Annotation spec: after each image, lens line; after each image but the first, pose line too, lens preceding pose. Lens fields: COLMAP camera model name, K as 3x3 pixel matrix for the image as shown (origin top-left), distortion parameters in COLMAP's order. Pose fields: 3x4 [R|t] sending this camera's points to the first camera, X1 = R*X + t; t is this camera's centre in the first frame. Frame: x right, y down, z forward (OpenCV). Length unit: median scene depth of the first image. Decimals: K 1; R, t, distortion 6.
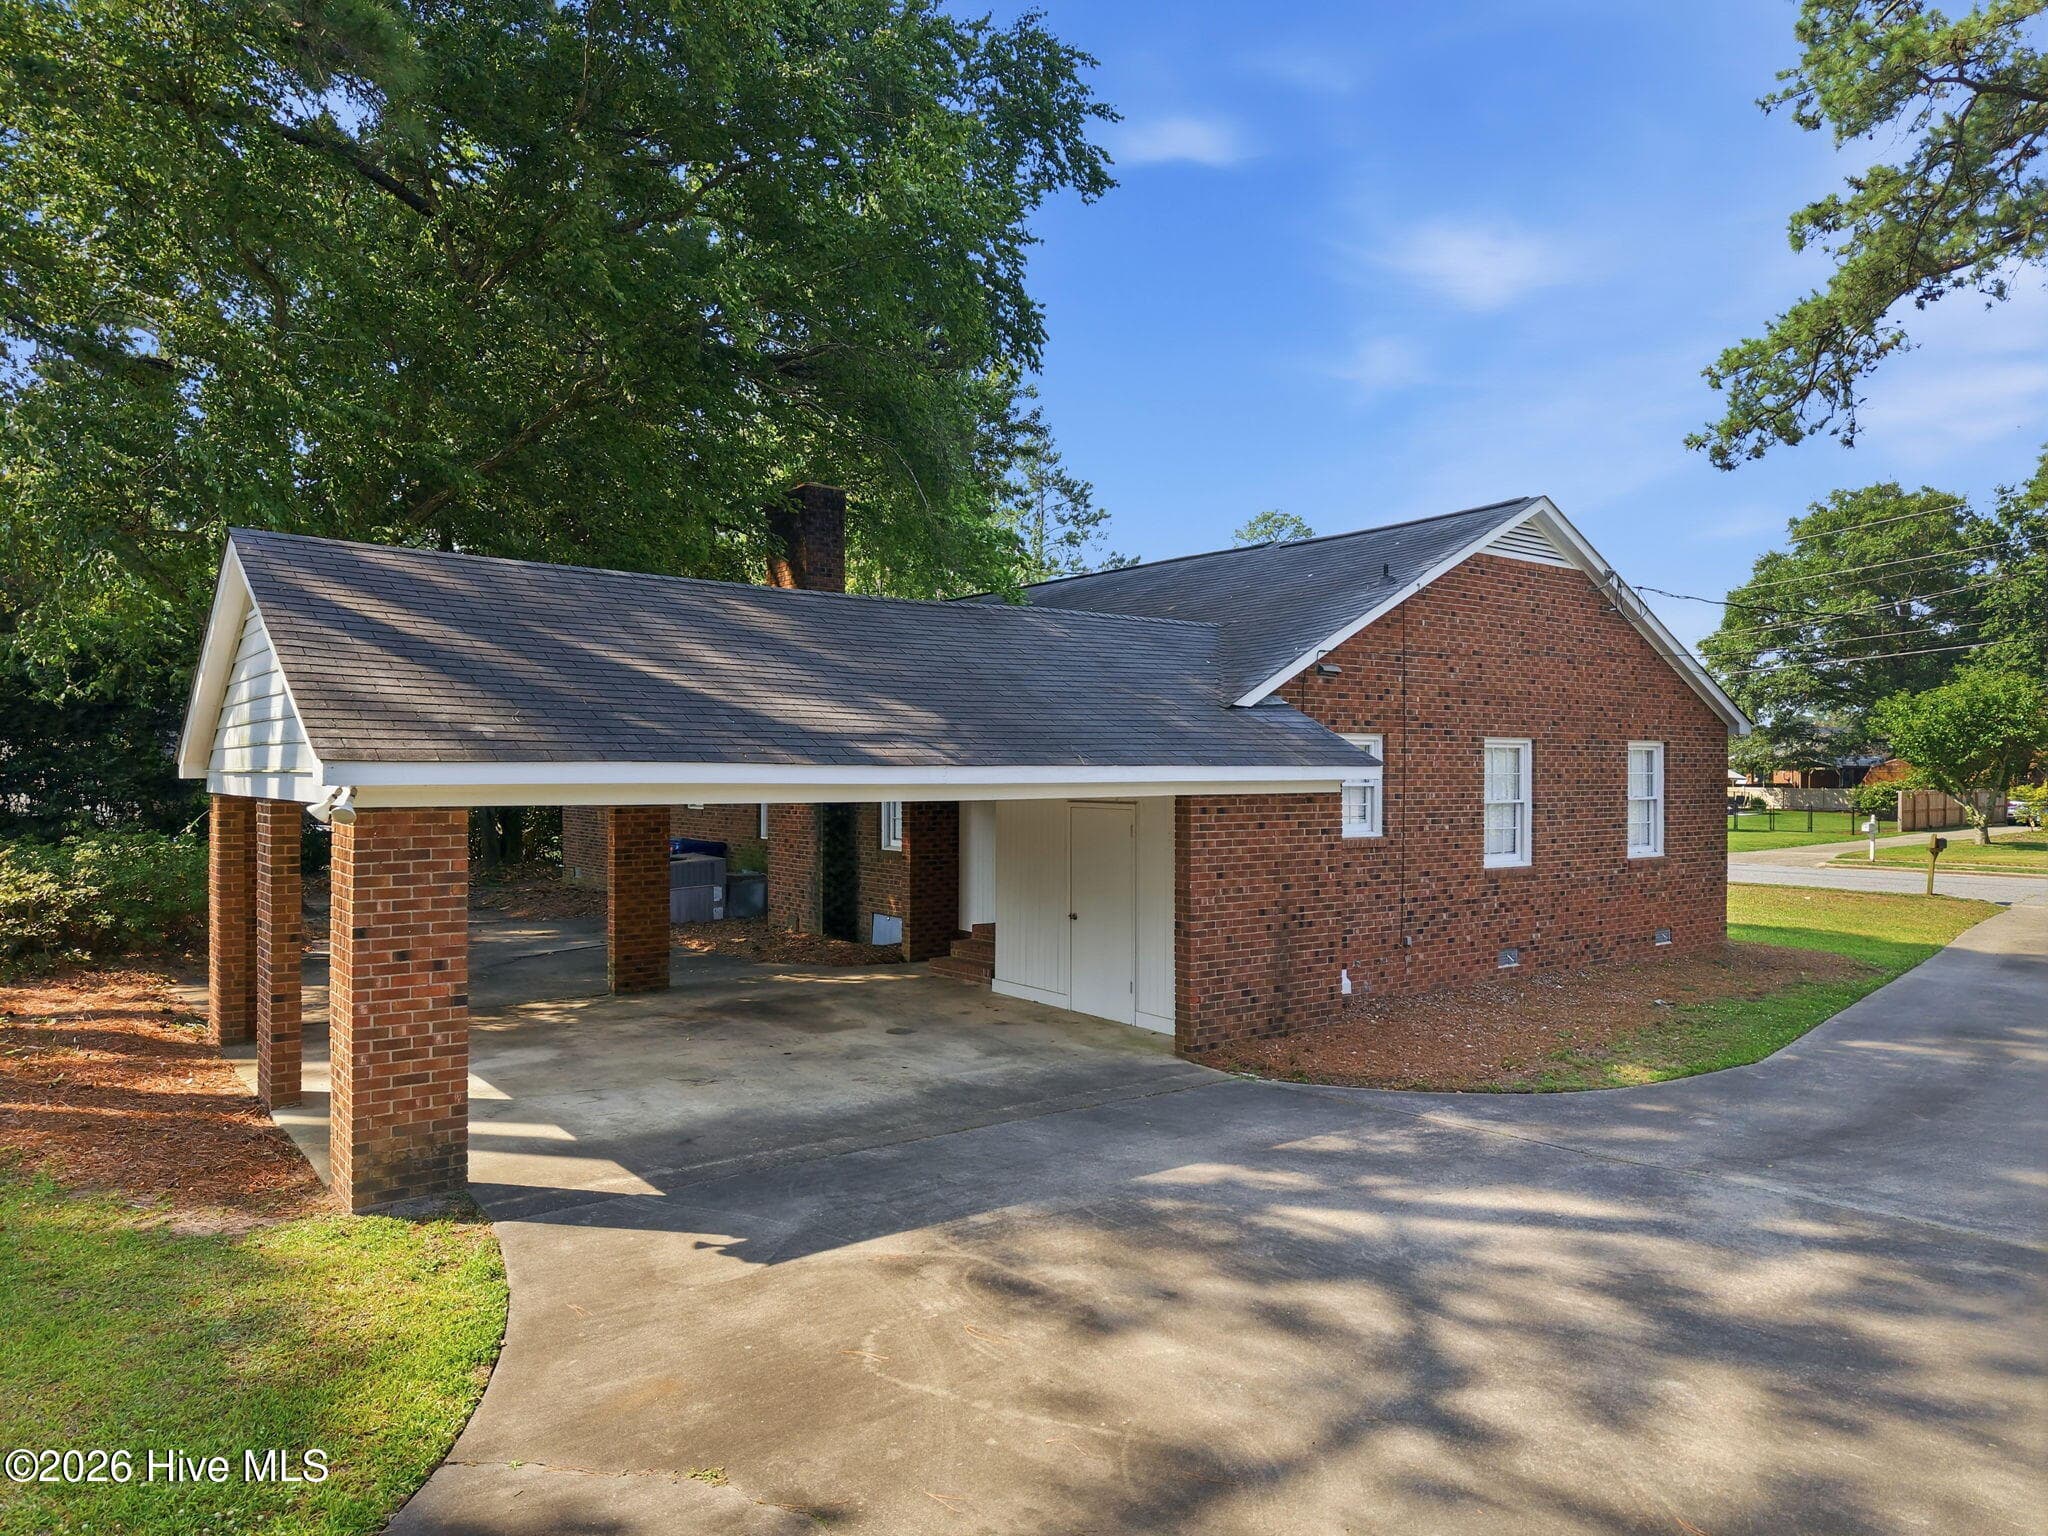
lens RADIAL K [[1378.2, 0, 1023.9], [0, 1378.2, 760.1], [0, 0, 1]] dist [0.026100, -0.018369]
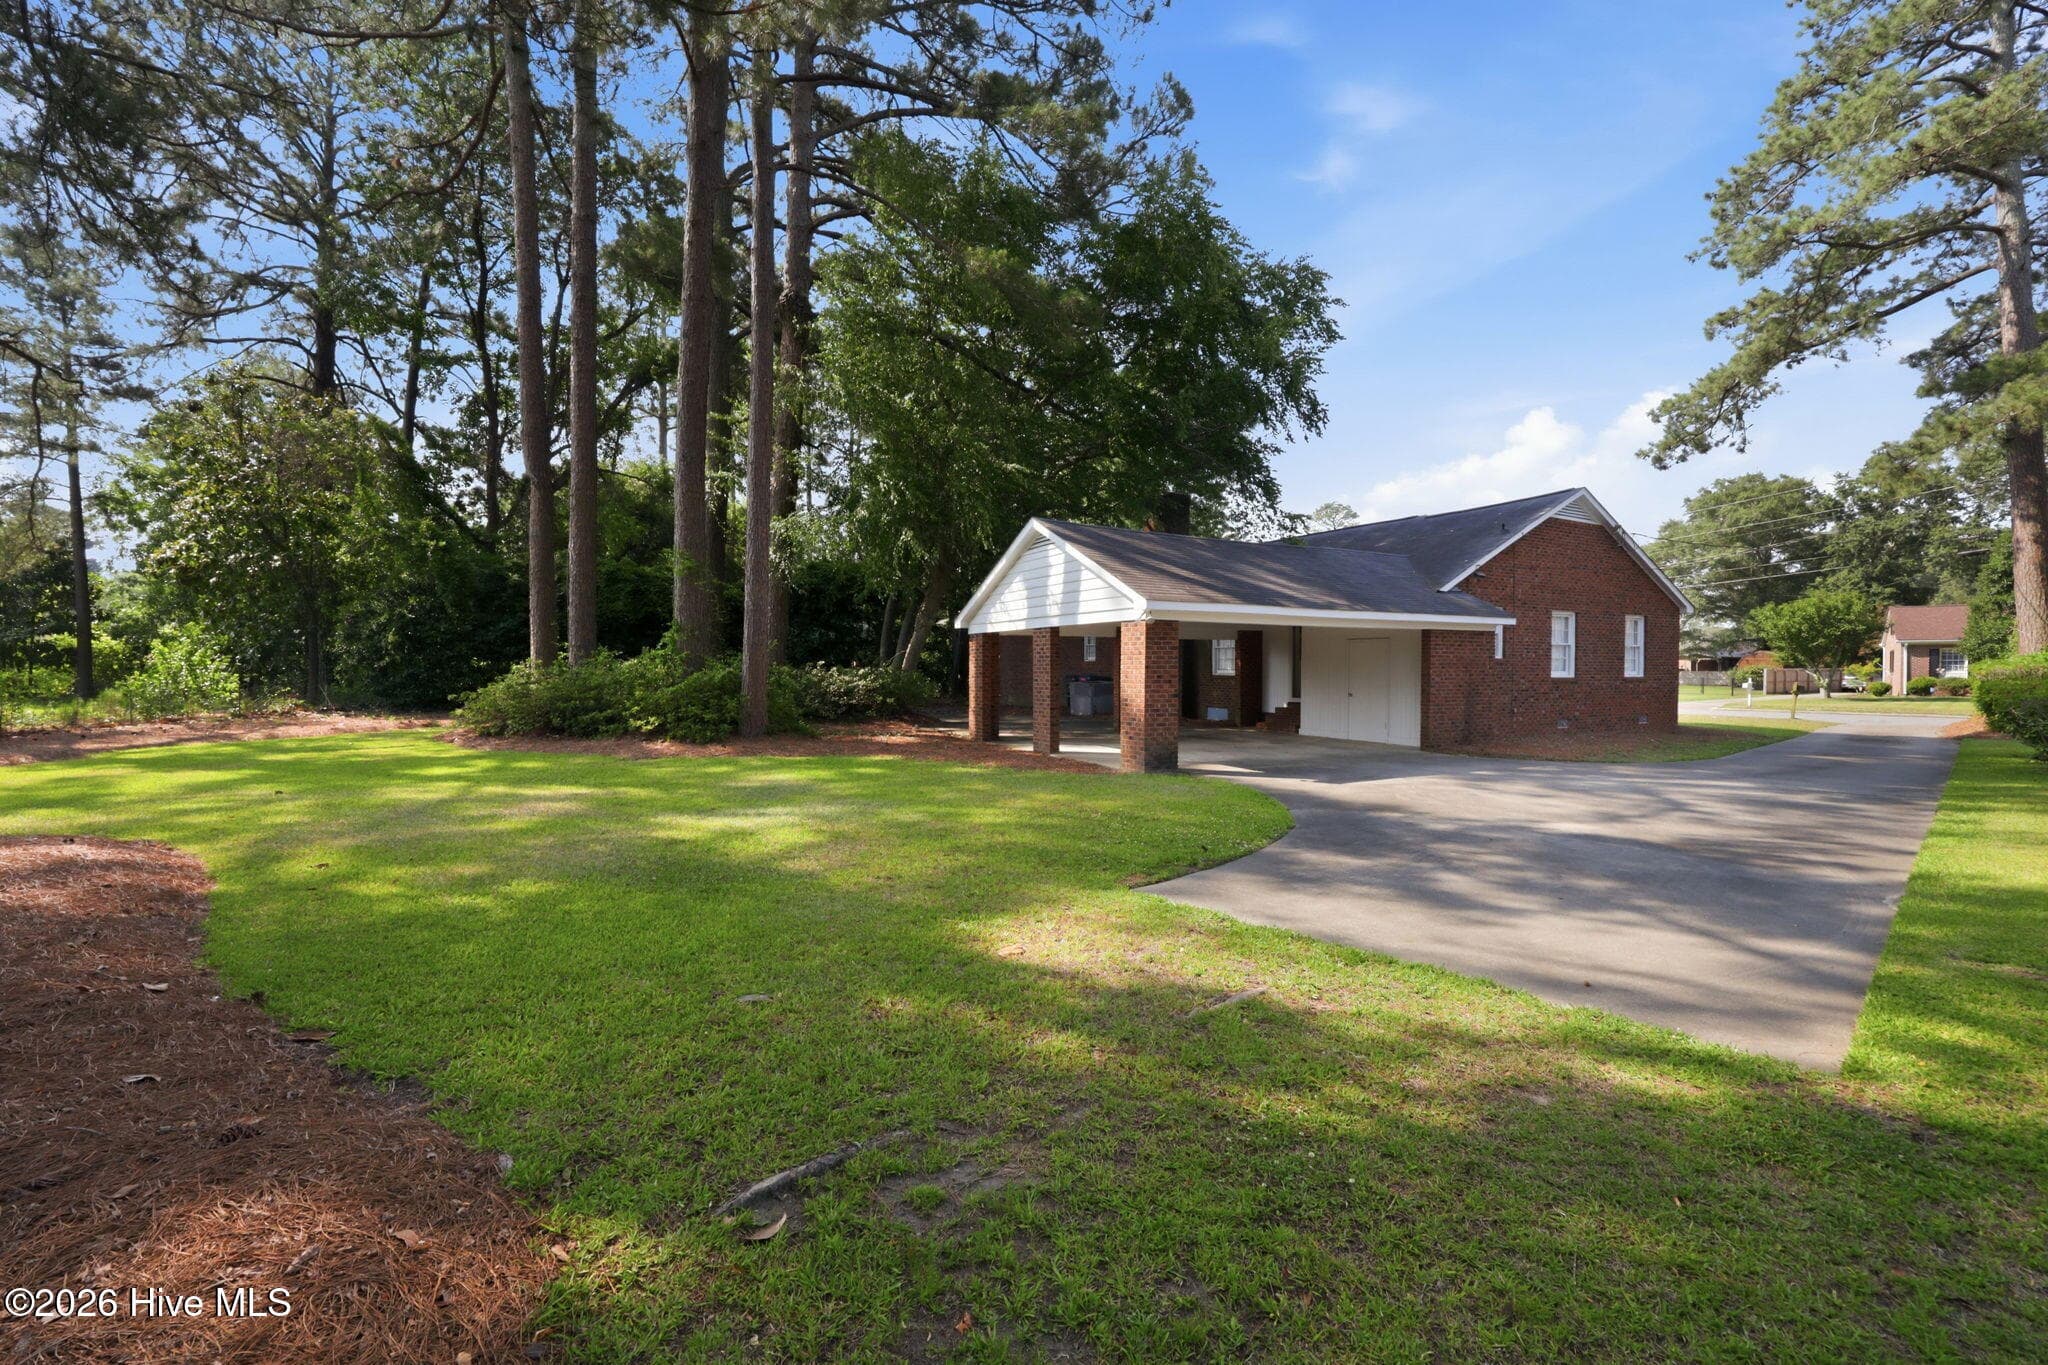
lens RADIAL K [[835.9, 0, 1026.2], [0, 835.9, 669.7], [0, 0, 1]] dist [-0.000386, 0.000318]
pose [[0.987905, 0.000792, -0.155056, -0.194262], [0.000877, 0.999942, 0.010694, 0.047190], [0.155055, -0.010701, 0.987848, -0.257195]]
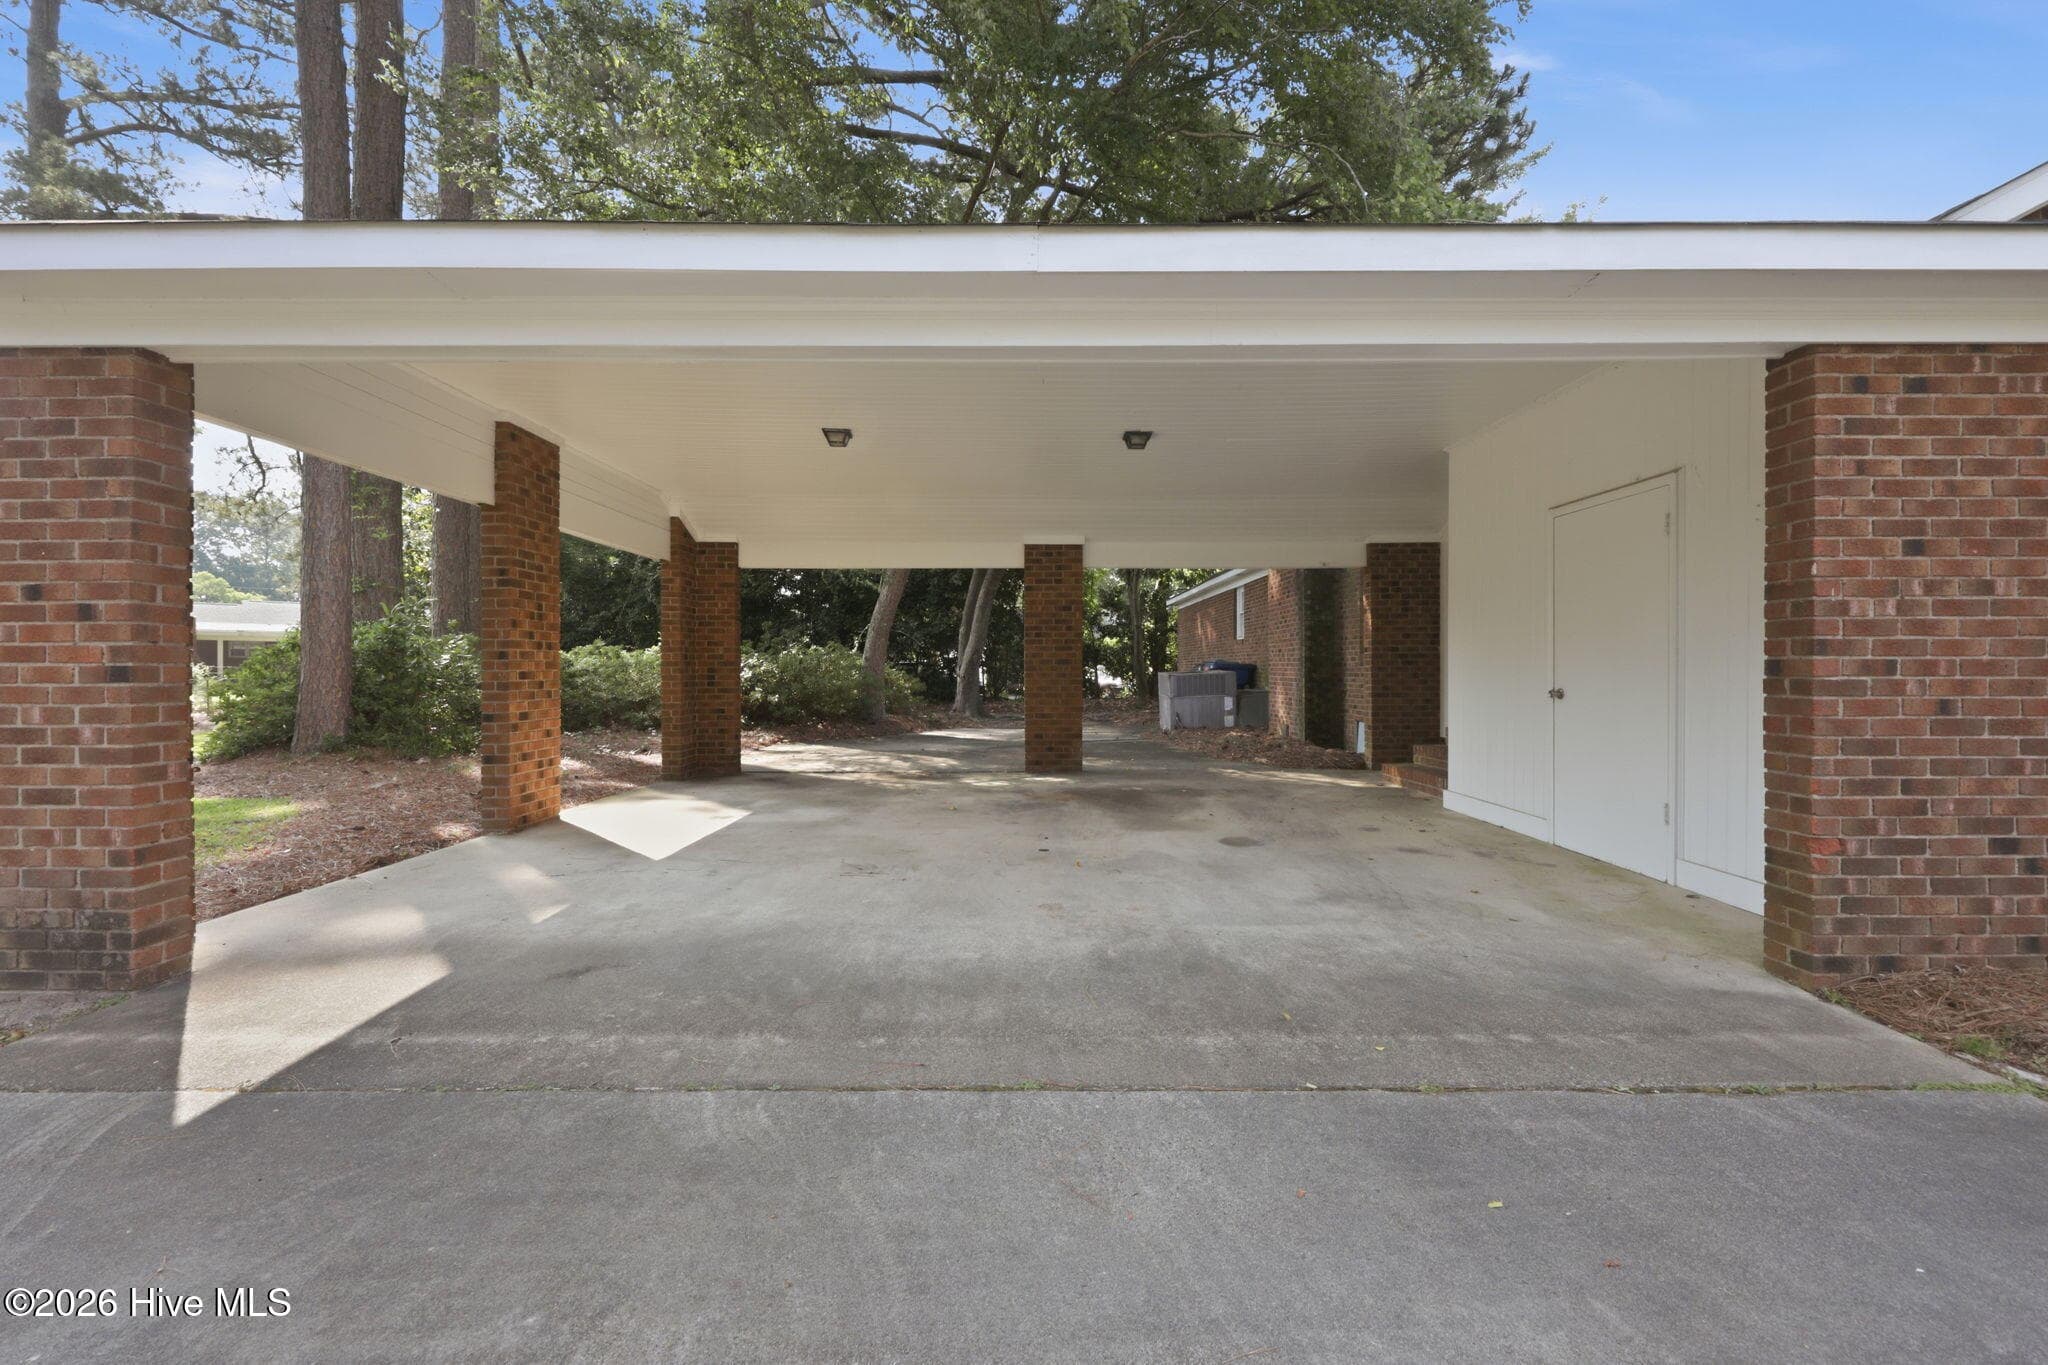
lens RADIAL K [[835.9, 0, 1019.7], [0, 835.9, 672.8], [0, 0, 1]] dist [-0.000386, 0.000318]
pose [[0.799691, 0.001019, -0.600411, 0.051745], [0.003994, 0.999967, 0.007016, 0.076491], [0.600399, -0.008009, 0.799661, 0.420253]]
